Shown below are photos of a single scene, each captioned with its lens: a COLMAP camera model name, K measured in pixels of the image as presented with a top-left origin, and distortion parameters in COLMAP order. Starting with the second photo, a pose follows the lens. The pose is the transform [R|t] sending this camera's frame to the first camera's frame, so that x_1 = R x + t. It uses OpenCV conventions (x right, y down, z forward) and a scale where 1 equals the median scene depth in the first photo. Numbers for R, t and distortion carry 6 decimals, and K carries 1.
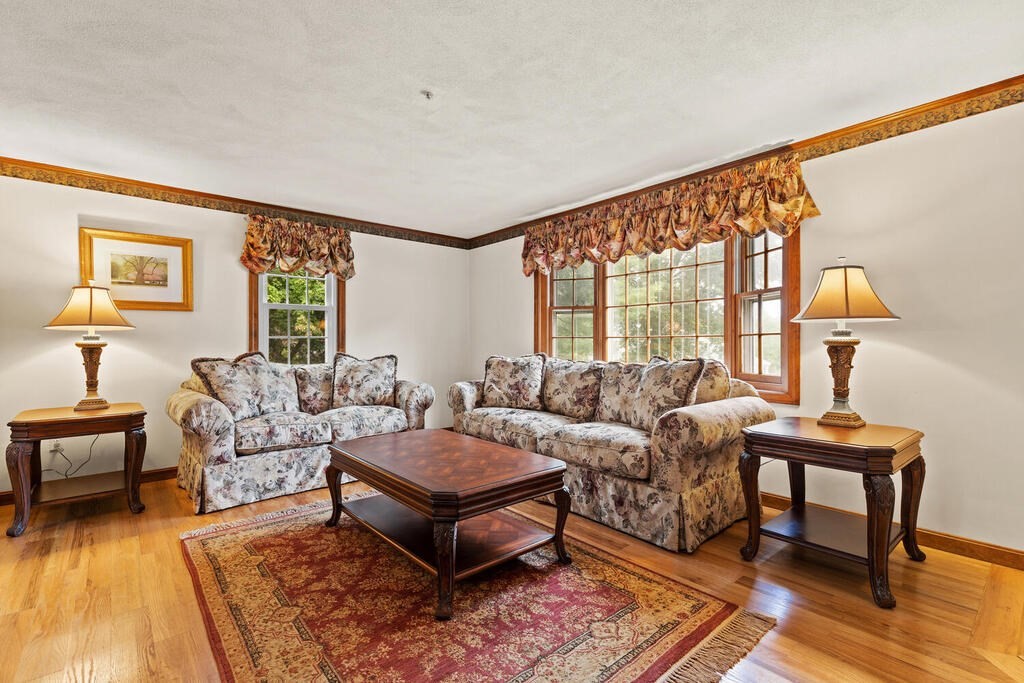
lens RADIAL K [[463.1, 0, 508.9], [0, 463.1, 341.2], [0, 0, 1]] dist [0.008747, -0.001764]
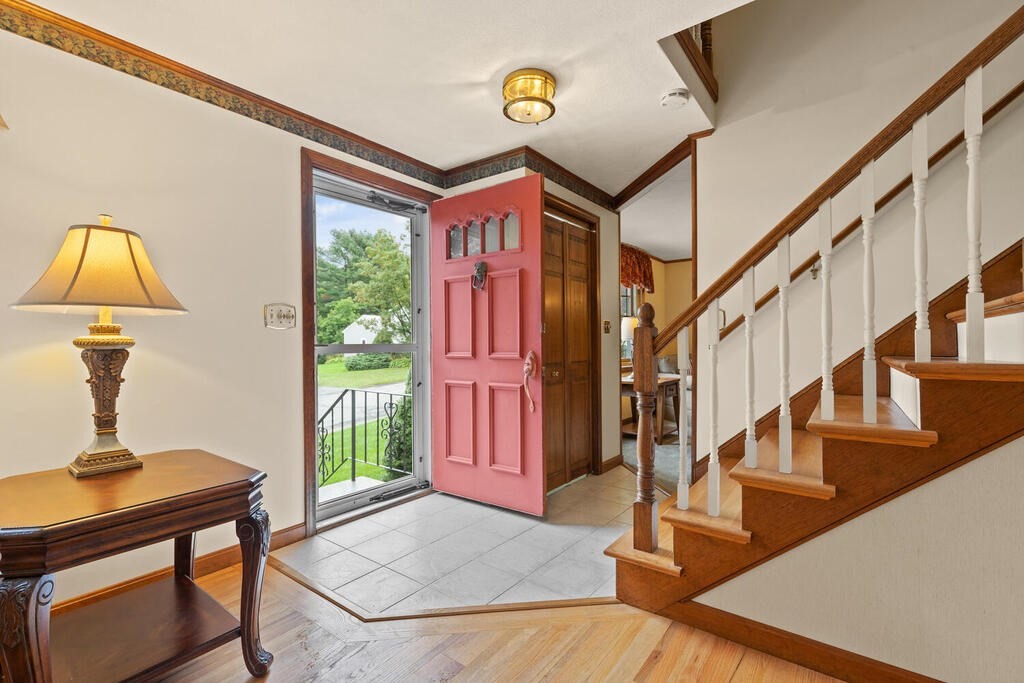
lens RADIAL K [[463.1, 0, 508.1], [0, 463.1, 345.1], [0, 0, 1]] dist [0.008747, -0.001764]
pose [[-0.207719, -0.000782, 0.978188, -0.034617], [0.001076, 0.999999, 0.001028, 0.003778], [-0.978188, 0.001266, -0.207718, 0.437335]]
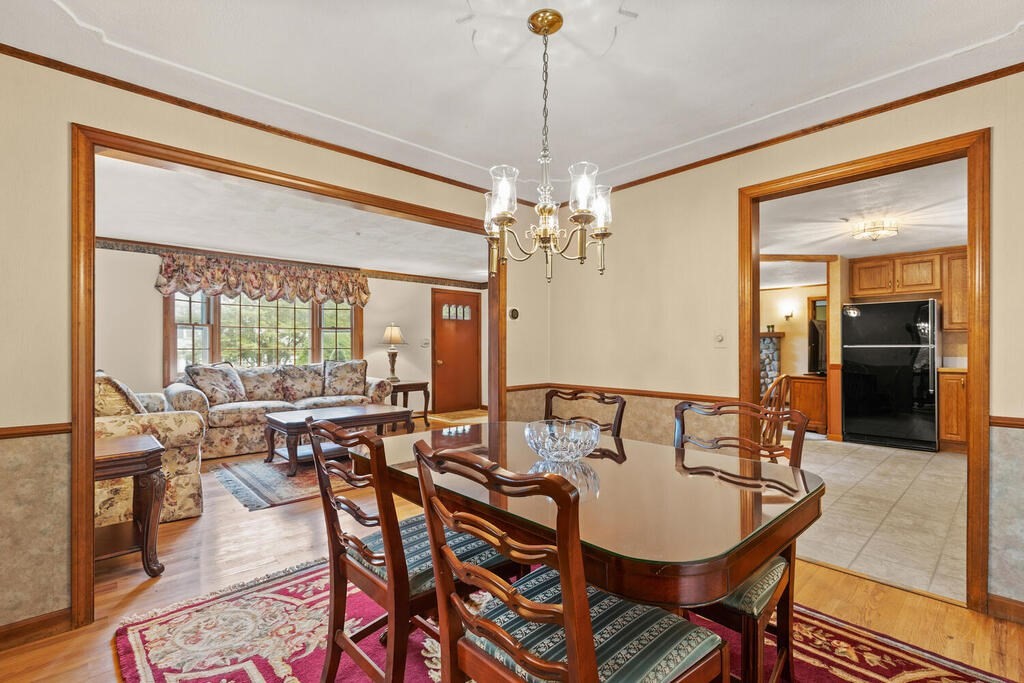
lens RADIAL K [[463.1, 0, 512.2], [0, 463.1, 344.5], [0, 0, 1]] dist [0.008747, -0.001764]
pose [[-0.036260, 0.009238, 0.999300, -1.611074], [-0.003246, 0.999951, -0.009362, -0.016198], [-0.999337, -0.003584, -0.036229, 0.286453]]
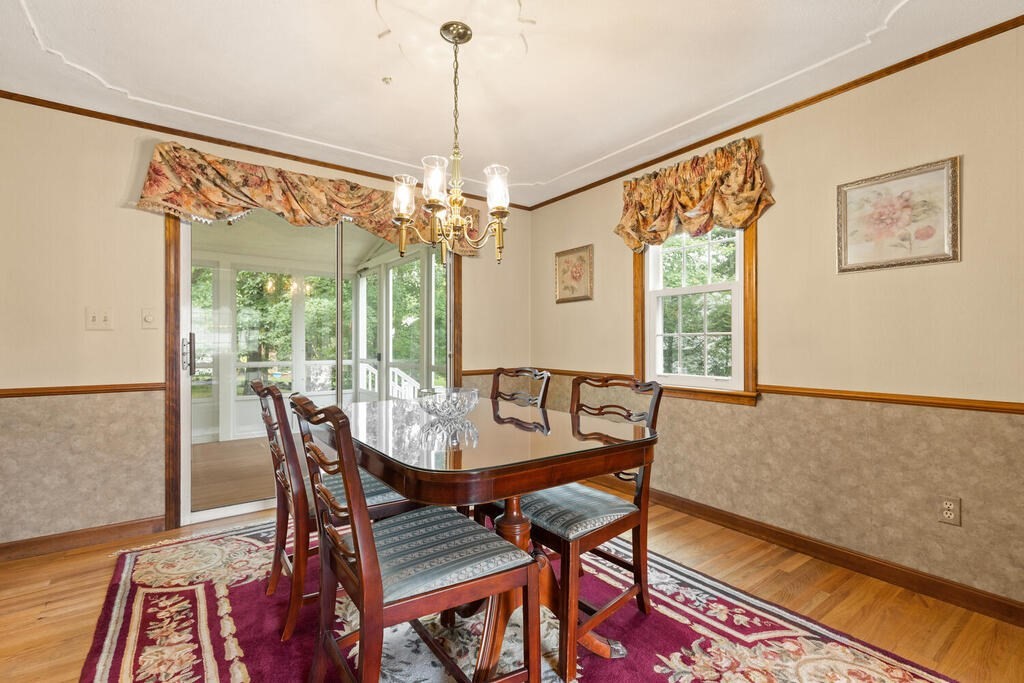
lens RADIAL K [[463.1, 0, 506.7], [0, 463.1, 345.3], [0, 0, 1]] dist [0.008747, -0.001764]
pose [[-0.093899, -0.002348, -0.995579, -0.532517], [0.001930, 0.999995, -0.002541, 0.008687], [0.995580, -0.002160, -0.093894, 0.343902]]
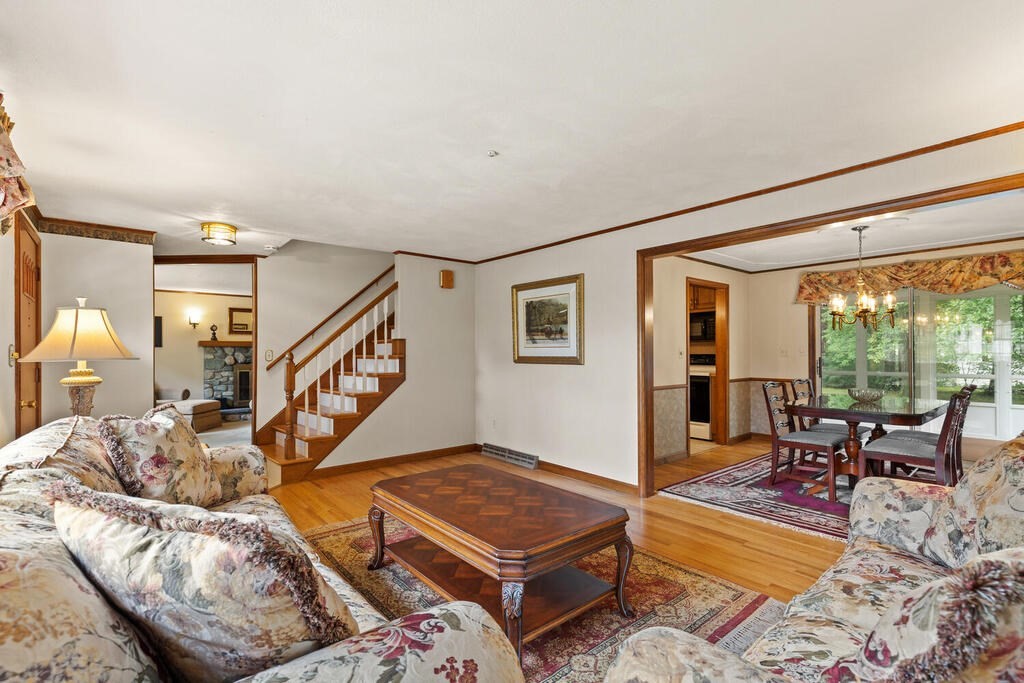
lens RADIAL K [[463.1, 0, 515.3], [0, 463.1, 349.4], [0, 0, 1]] dist [0.008747, -0.001764]
pose [[-0.999898, 0.005478, 0.013155, -0.173551], [0.005347, 0.999936, -0.010008, -0.039555], [-0.013209, -0.009937, -0.999863, 1.507445]]
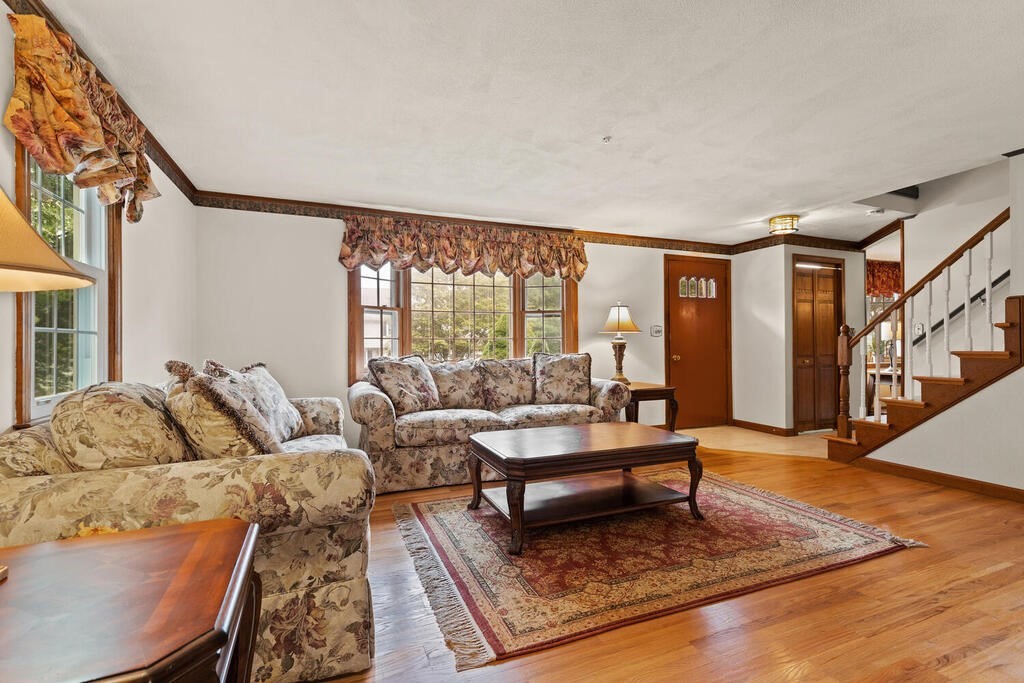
lens RADIAL K [[463.1, 0, 513.5], [0, 463.1, 339.3], [0, 0, 1]] dist [0.008747, -0.001764]
pose [[0.309256, 0.012470, 0.950897, -1.013707], [-0.000978, 0.999918, -0.012795, 0.008569], [-0.950978, 0.003027, 0.309243, 0.618206]]
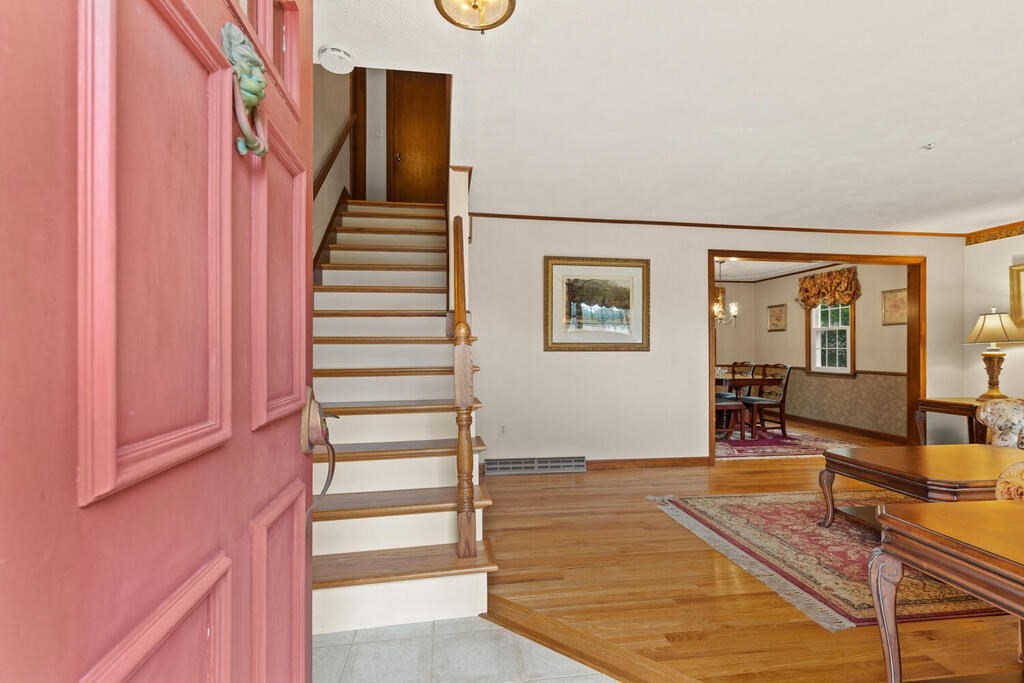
lens RADIAL K [[463.1, 0, 514.9], [0, 463.1, 350.0], [0, 0, 1]] dist [0.008747, -0.001764]
pose [[-0.532685, 0.000543, -0.846313, 1.001323], [0.003717, 0.999992, -0.001699, -0.009799], [0.846305, -0.004051, -0.532683, 0.533228]]
